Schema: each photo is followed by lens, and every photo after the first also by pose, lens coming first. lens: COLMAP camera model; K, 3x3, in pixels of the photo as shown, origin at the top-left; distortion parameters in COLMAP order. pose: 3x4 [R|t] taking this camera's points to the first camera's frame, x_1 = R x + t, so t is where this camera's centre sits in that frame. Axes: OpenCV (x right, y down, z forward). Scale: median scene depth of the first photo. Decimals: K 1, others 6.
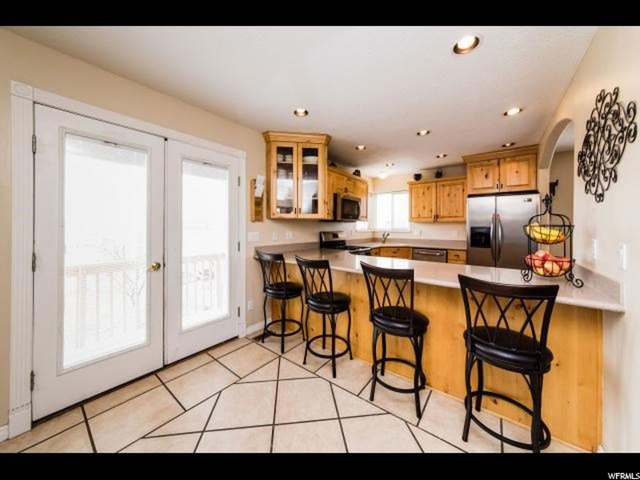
lens RADIAL K [[233.3, 0, 324.0], [0, 233.3, 228.3], [0, 0, 1]] dist [0.000596, 0.000052]
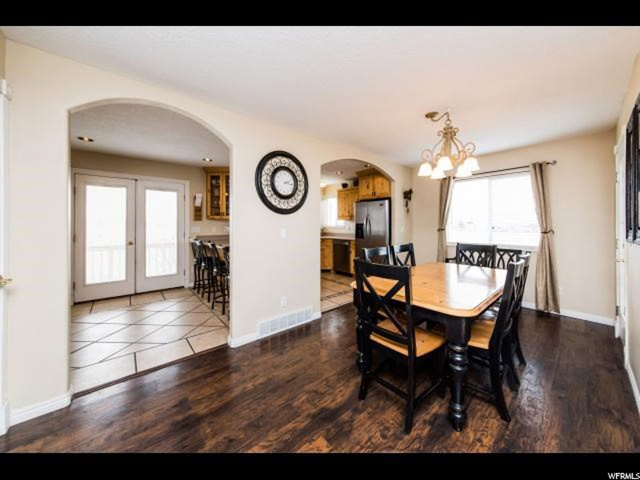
lens RADIAL K [[233.3, 0, 344.4], [0, 233.3, 223.7], [0, 0, 1]] dist [0.000596, 0.000052]
pose [[0.990470, -0.004858, -0.137642, 0.897619], [0.004215, 0.999979, -0.004959, 0.006147], [0.137663, 0.004331, 0.990470, -0.484551]]
